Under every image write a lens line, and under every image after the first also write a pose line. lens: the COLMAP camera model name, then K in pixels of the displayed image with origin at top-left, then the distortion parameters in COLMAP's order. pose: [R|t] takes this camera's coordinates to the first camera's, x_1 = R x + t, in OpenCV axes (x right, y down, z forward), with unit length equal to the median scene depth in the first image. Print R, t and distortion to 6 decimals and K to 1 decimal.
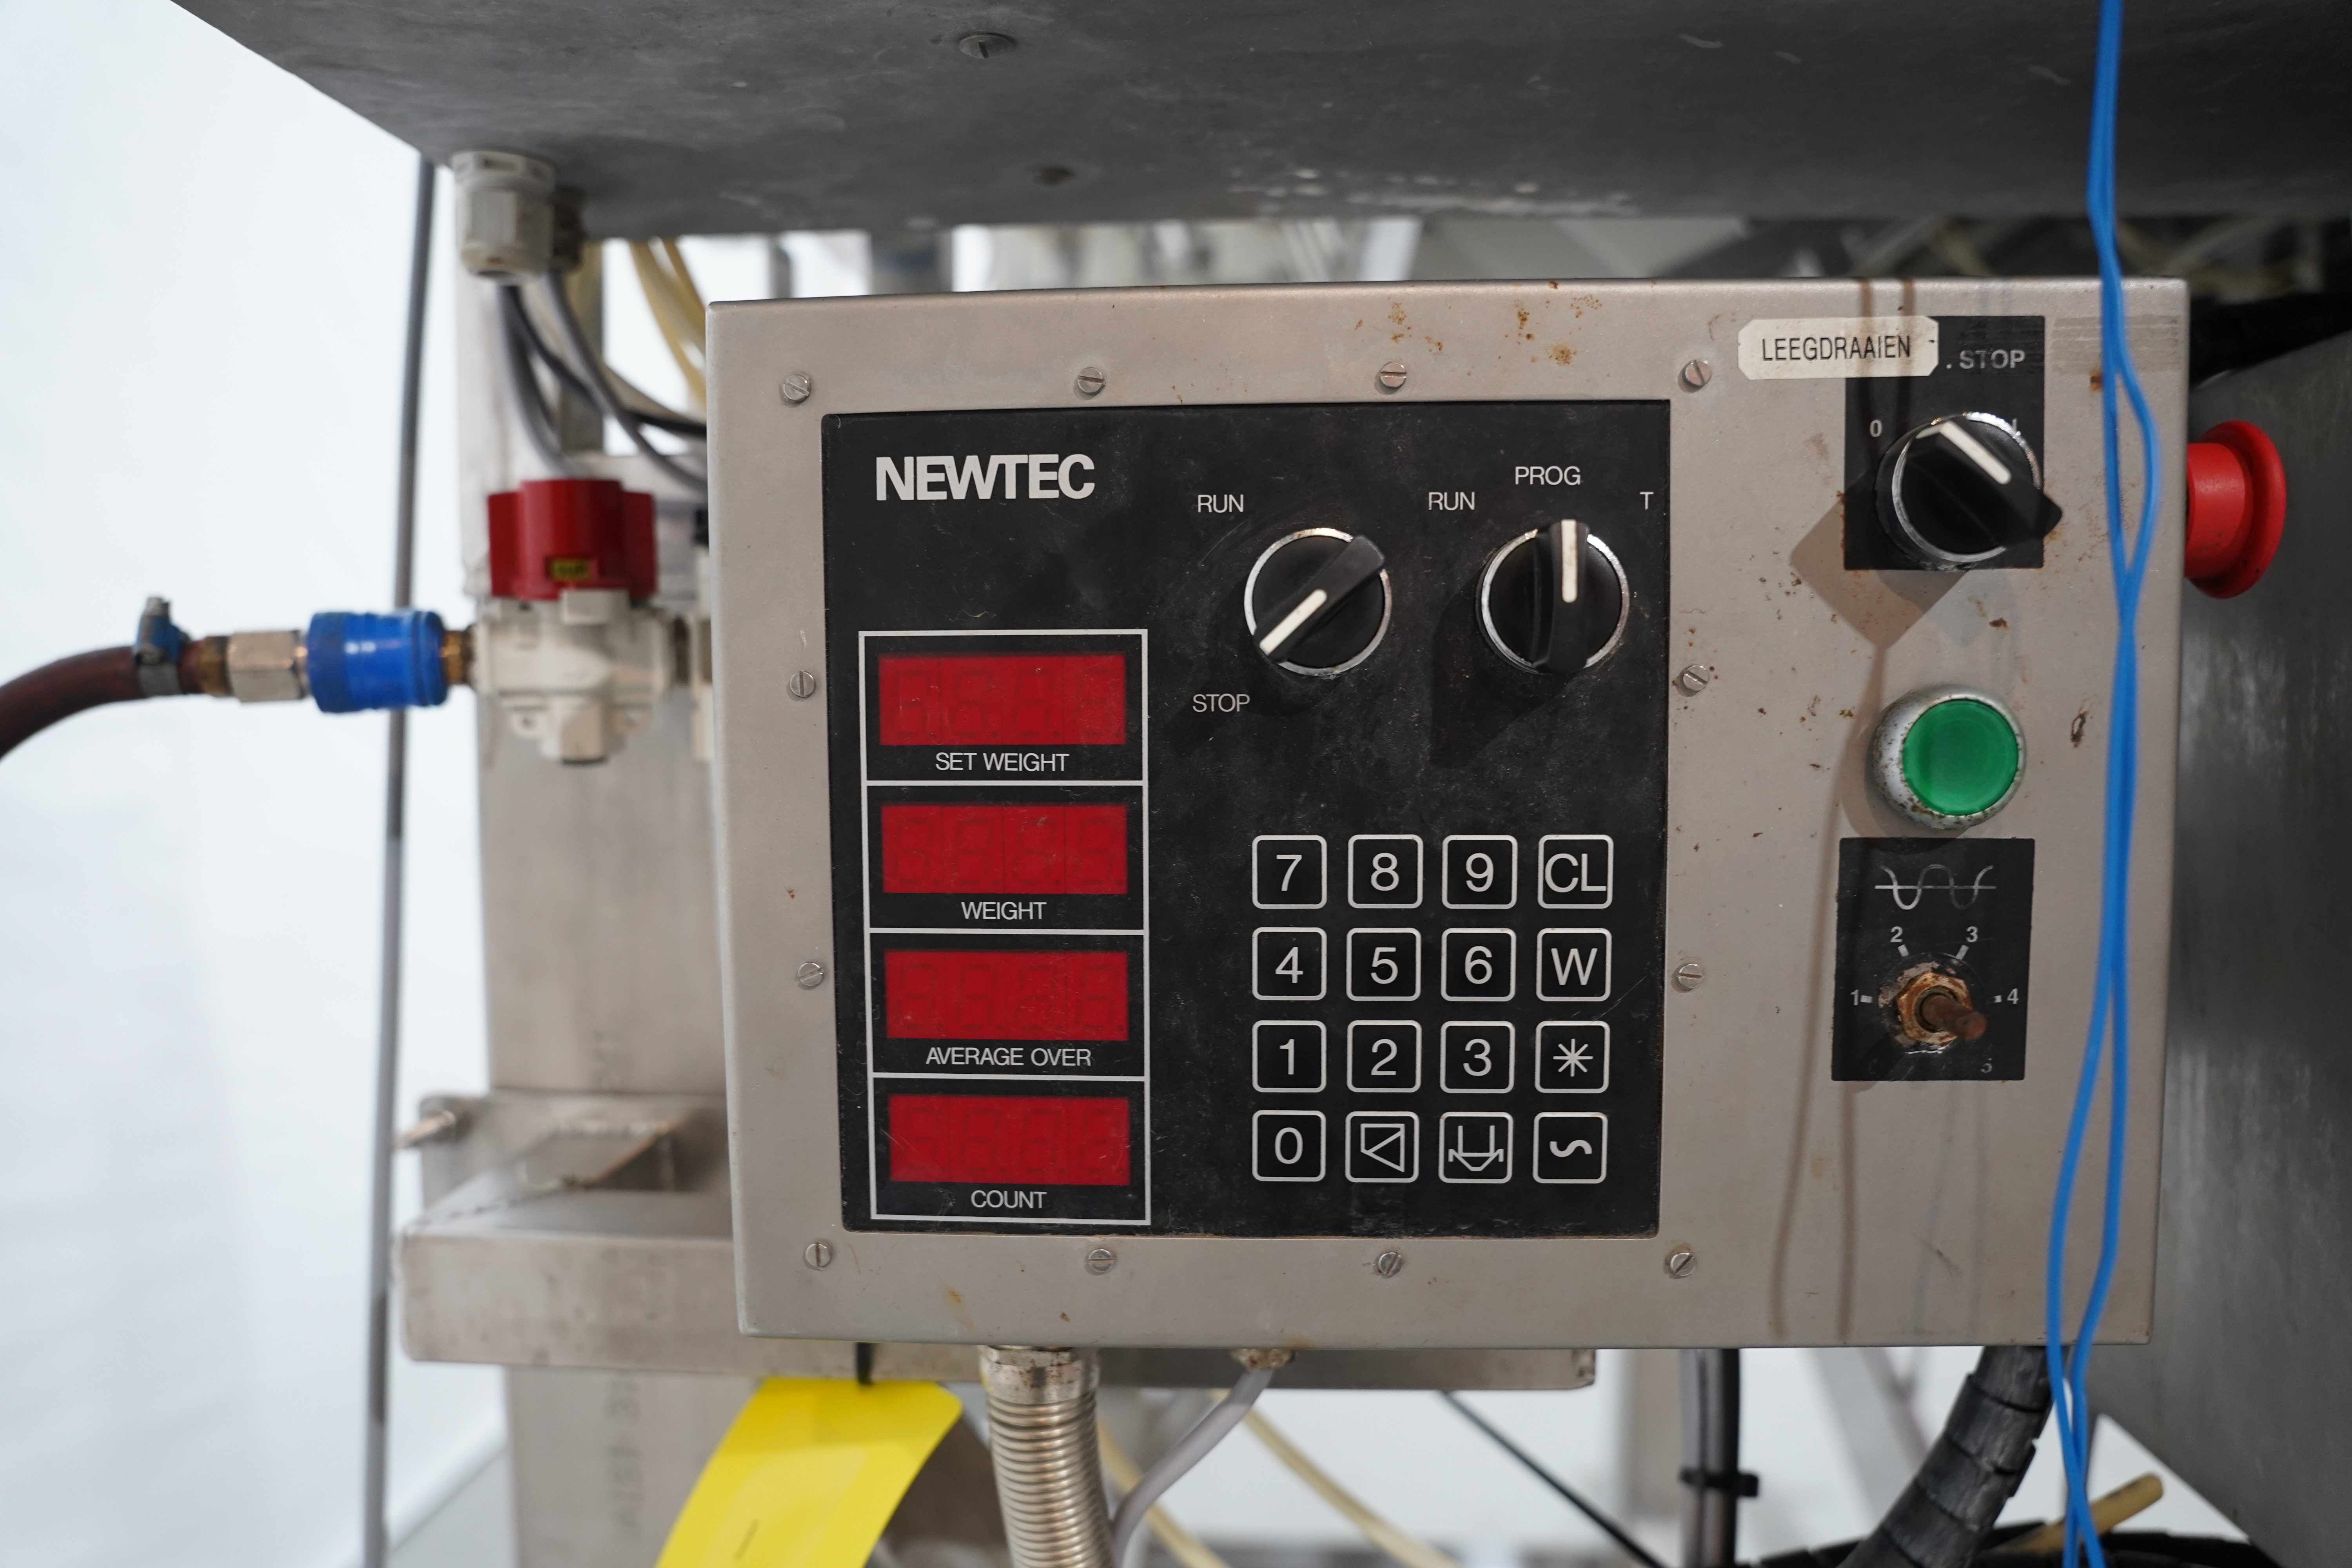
lens RADIAL K [[1657.2, 0, 1176.0], [0, 1657.2, 784.0], [0, 0, 1]] dist [-0.066474, 0.001748]
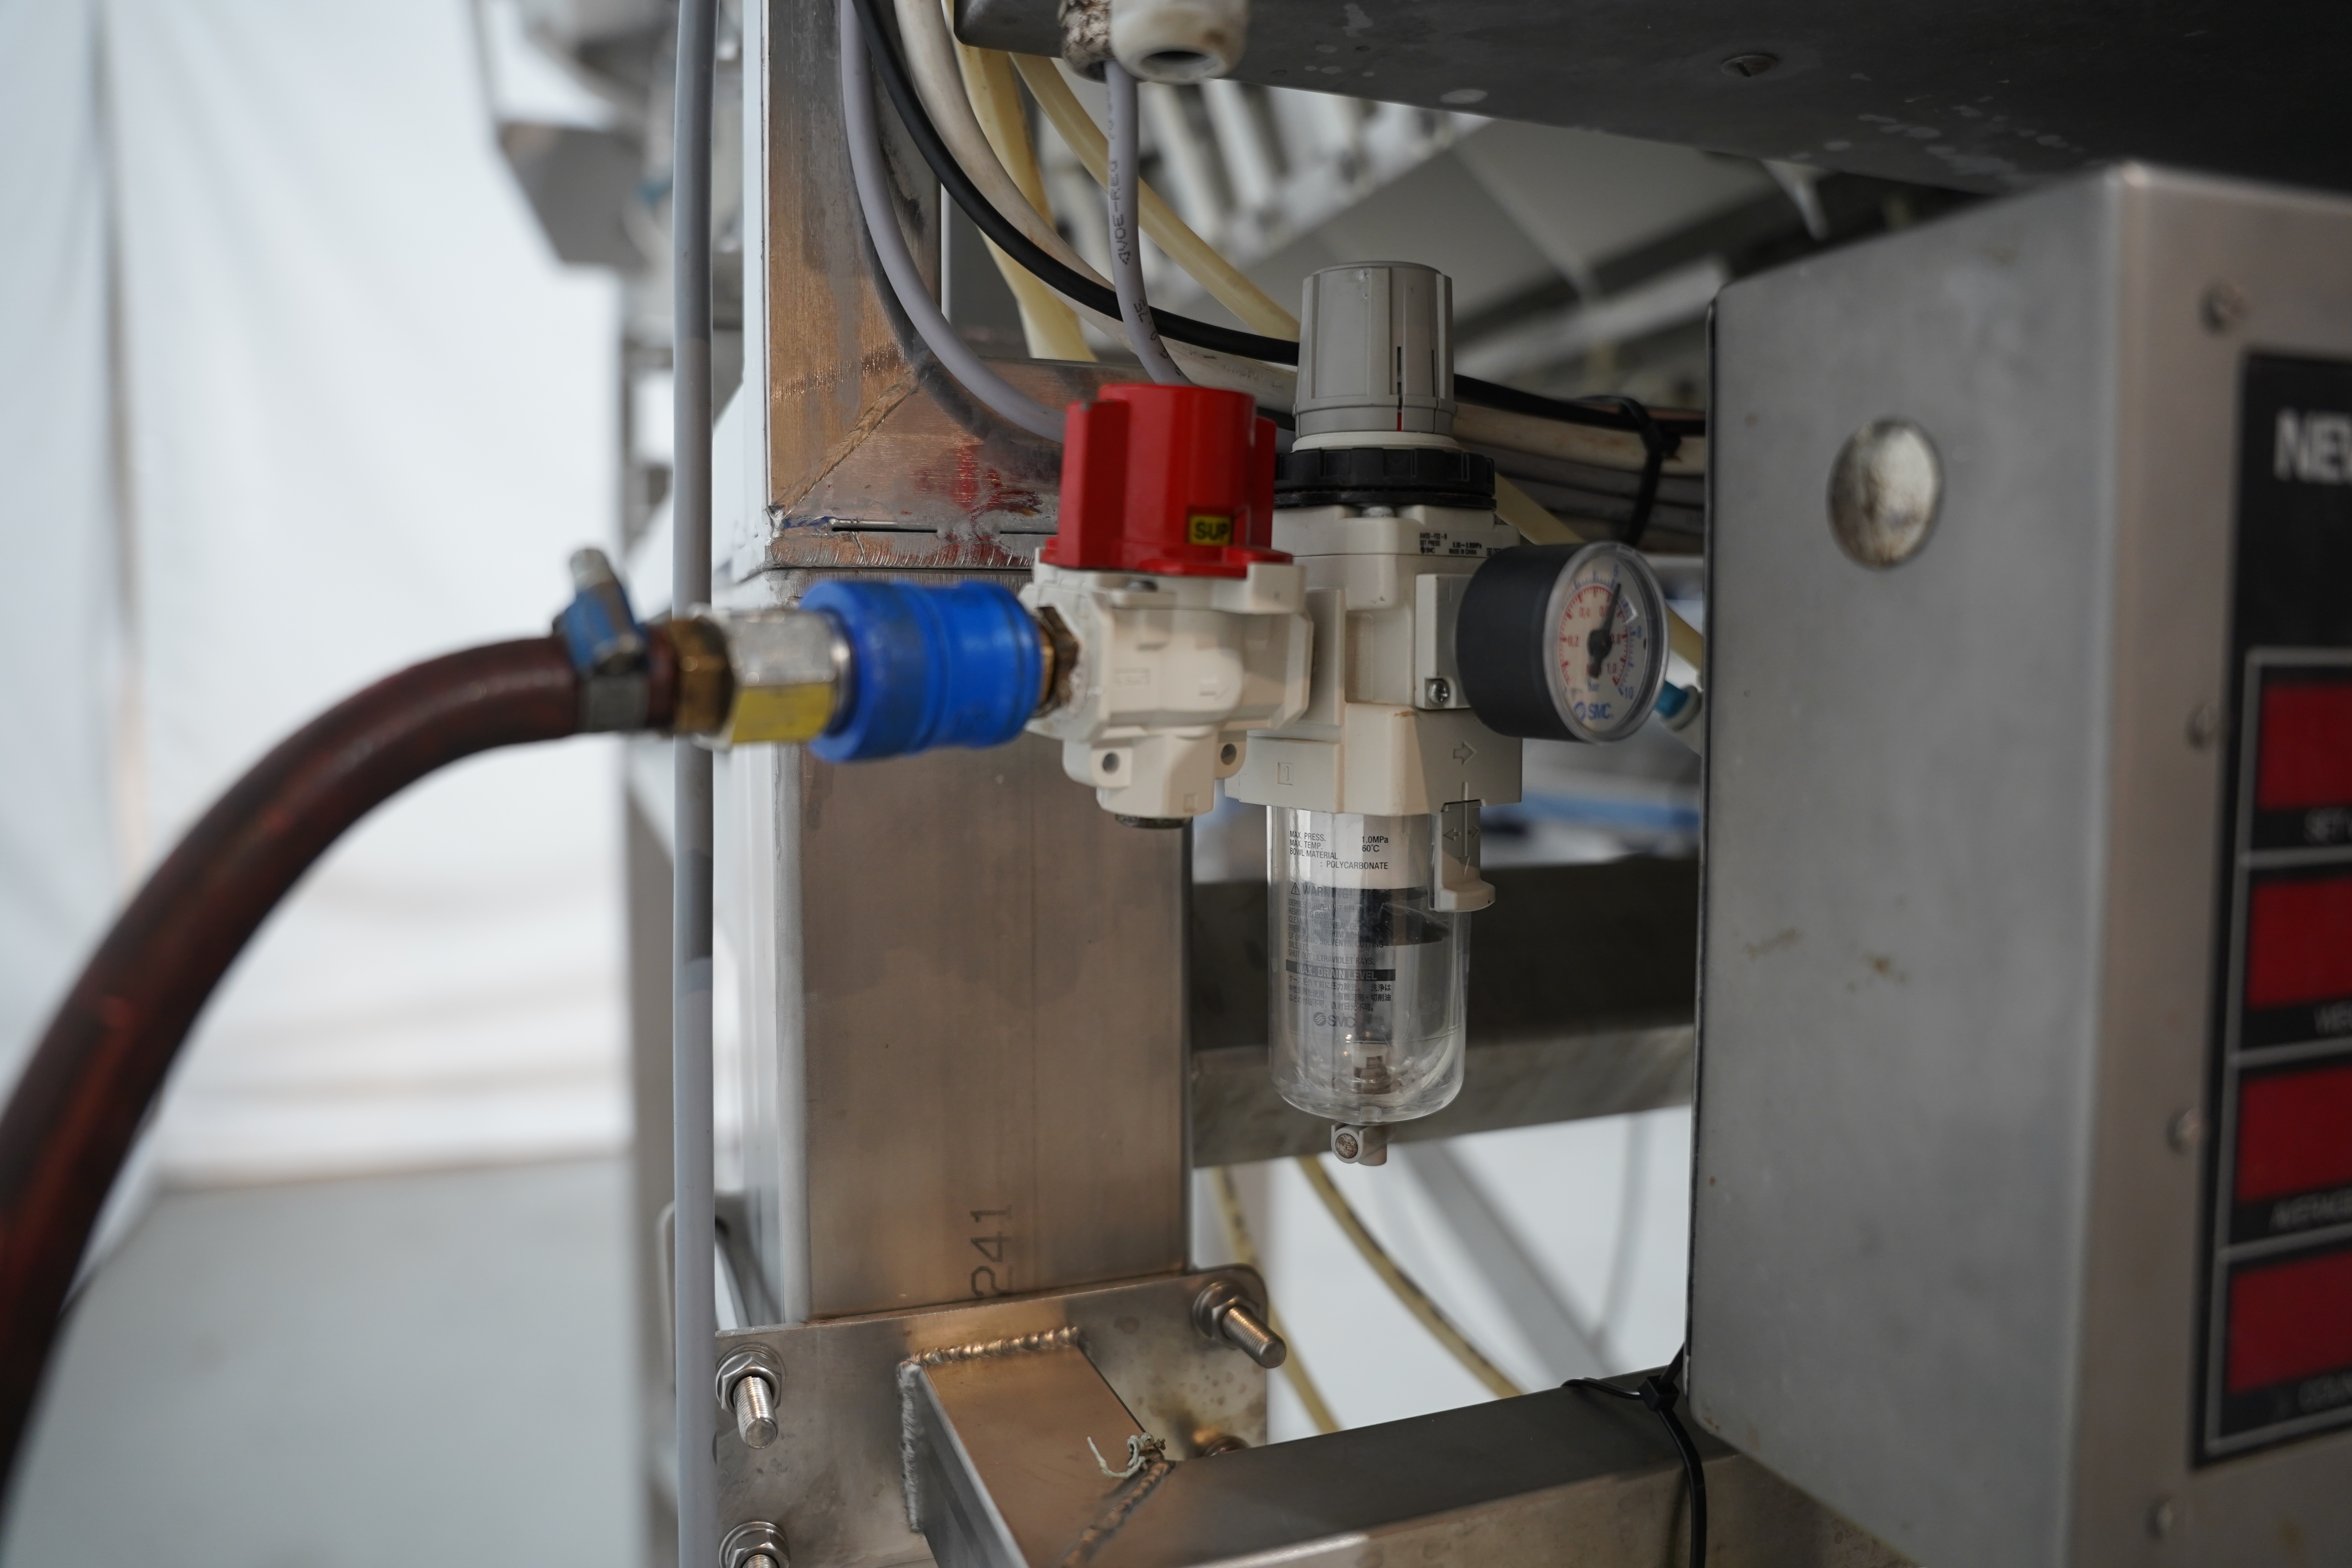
lens RADIAL K [[1664.2, 0, 1176.0], [0, 1664.2, 784.0], [0, 0, 1]] dist [0.000417, 0.000580]
pose [[0.886770, -0.024956, 0.461536, -0.931464], [0.019320, 0.999670, 0.016934, -0.054969], [-0.461807, -0.006099, 0.886960, 0.555844]]
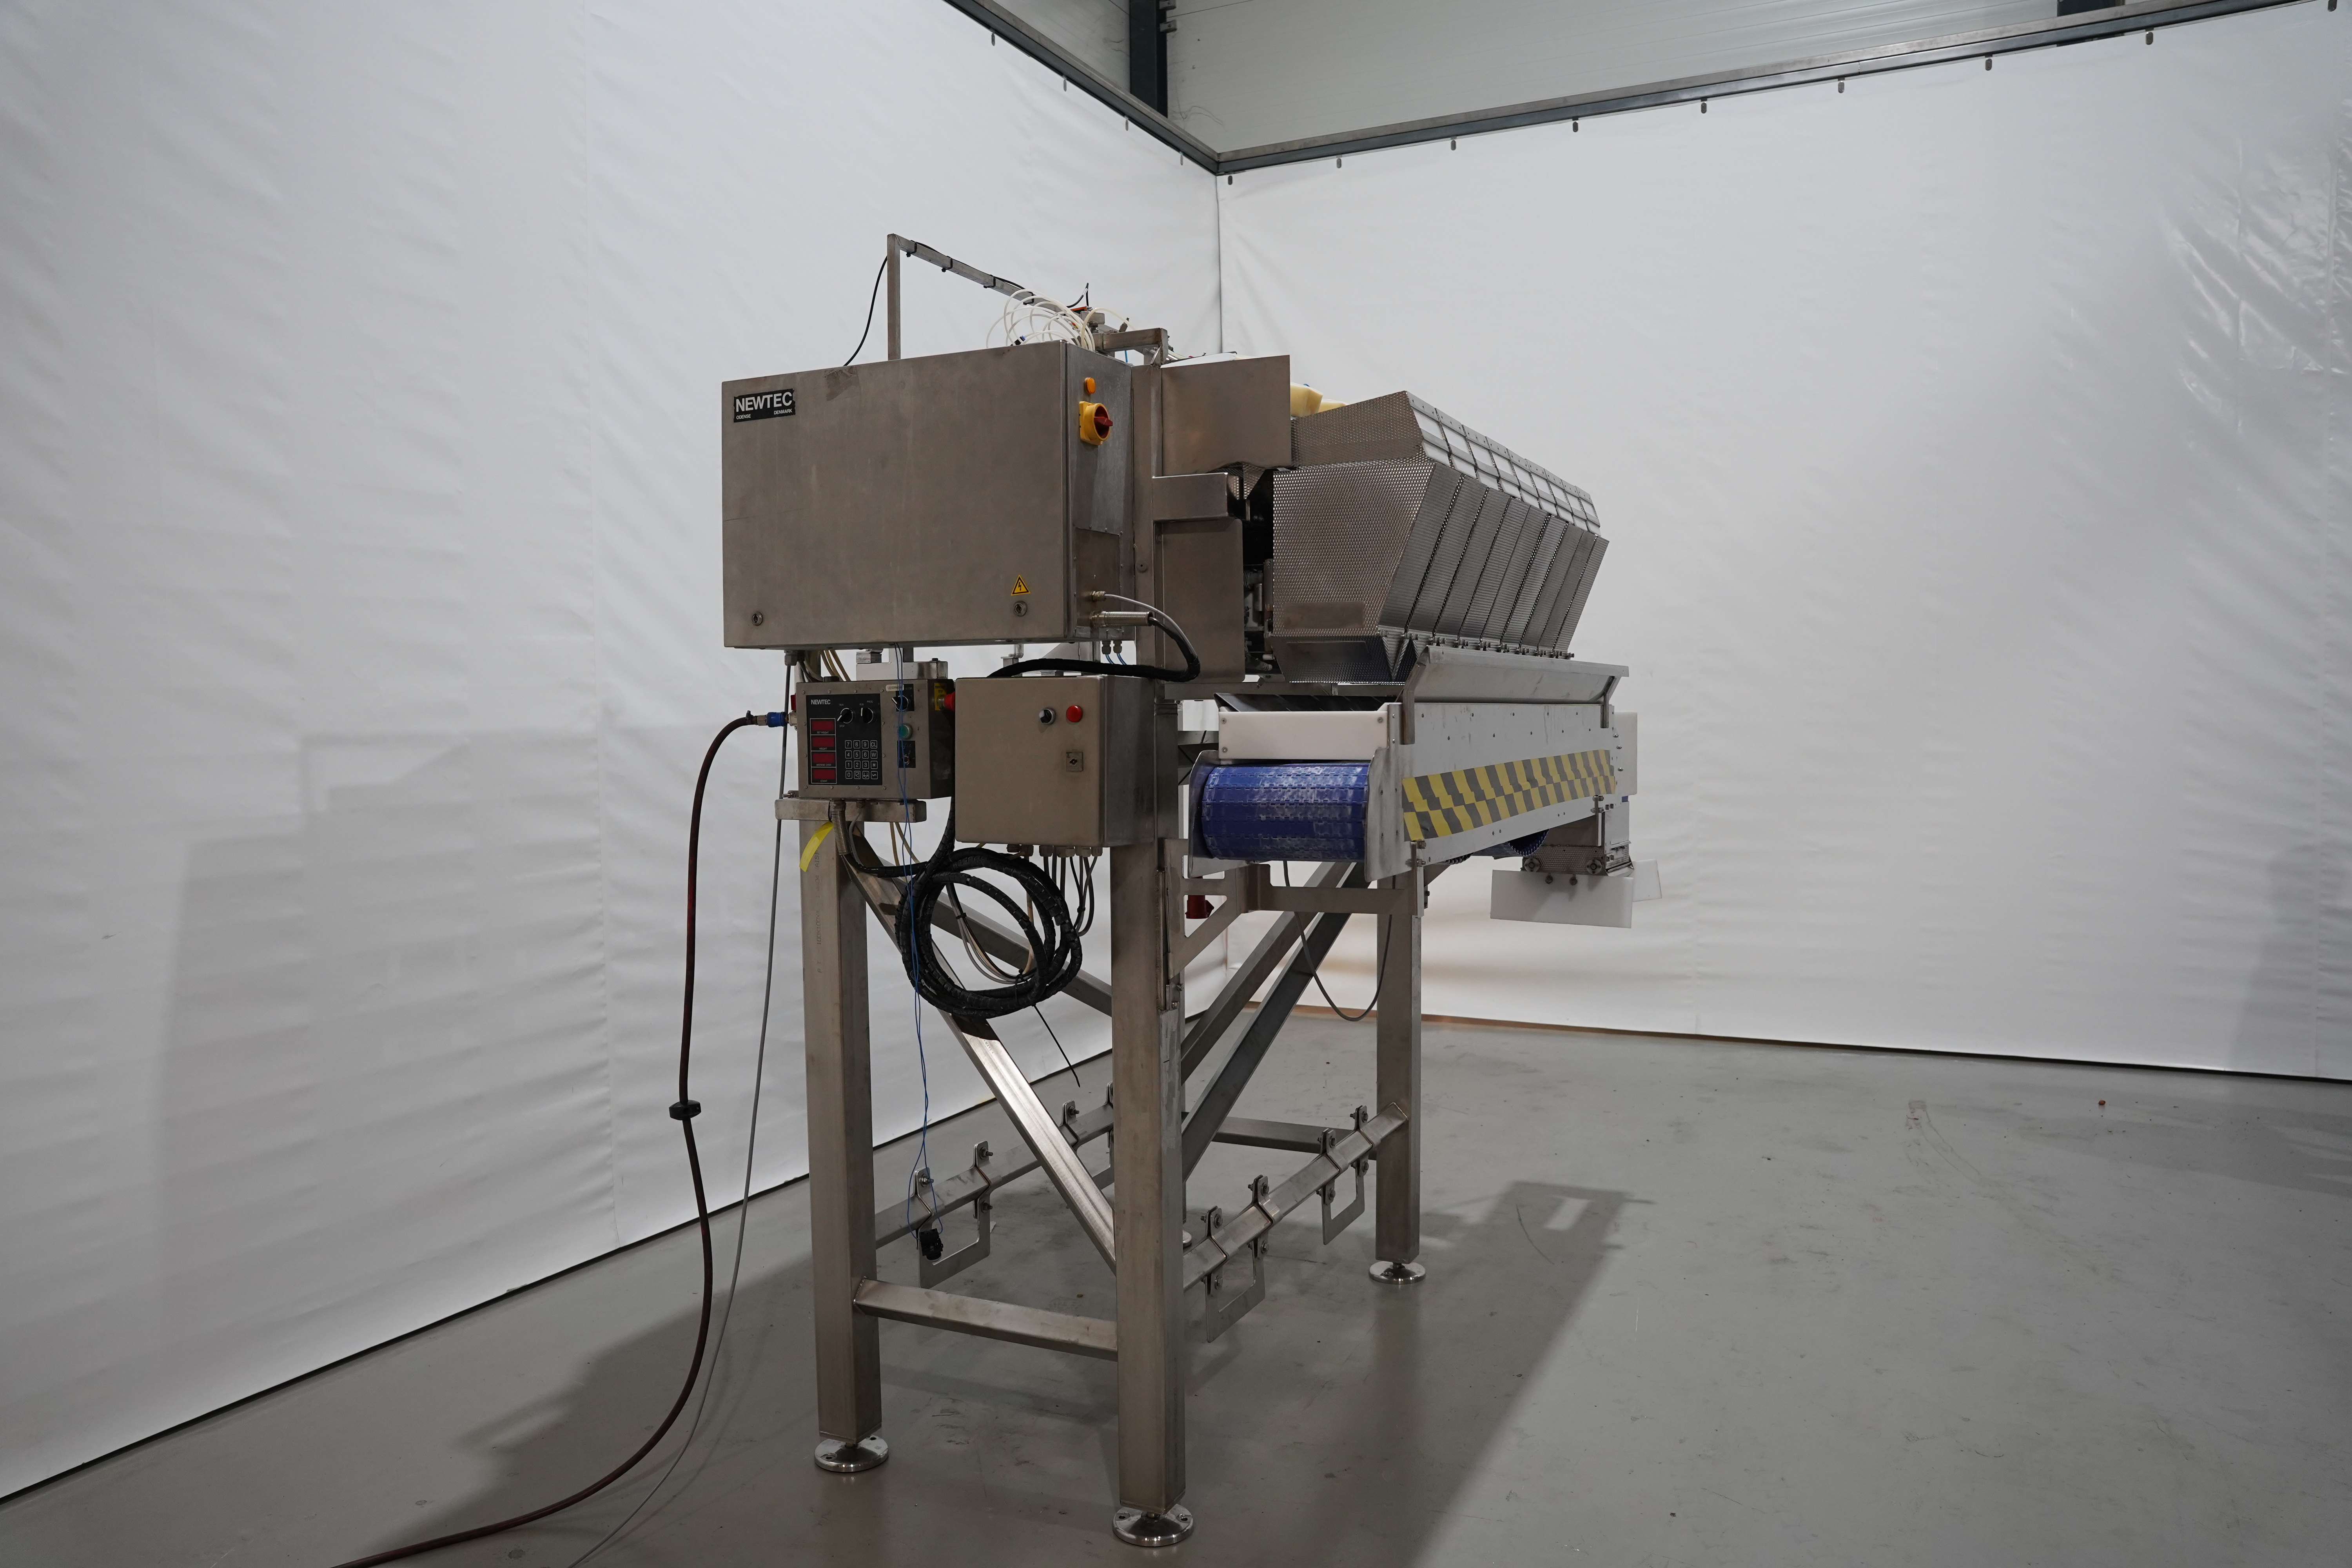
lens RADIAL K [[1657.2, 0, 1176.0], [0, 1657.2, 784.0], [0, 0, 1]] dist [-0.066474, 0.001748]
pose [[0.934487, 0.014373, -0.355706, 4.882455], [-0.018492, 0.999796, -0.008182, 0.303458], [0.355516, 0.014223, 0.934562, -6.716782]]
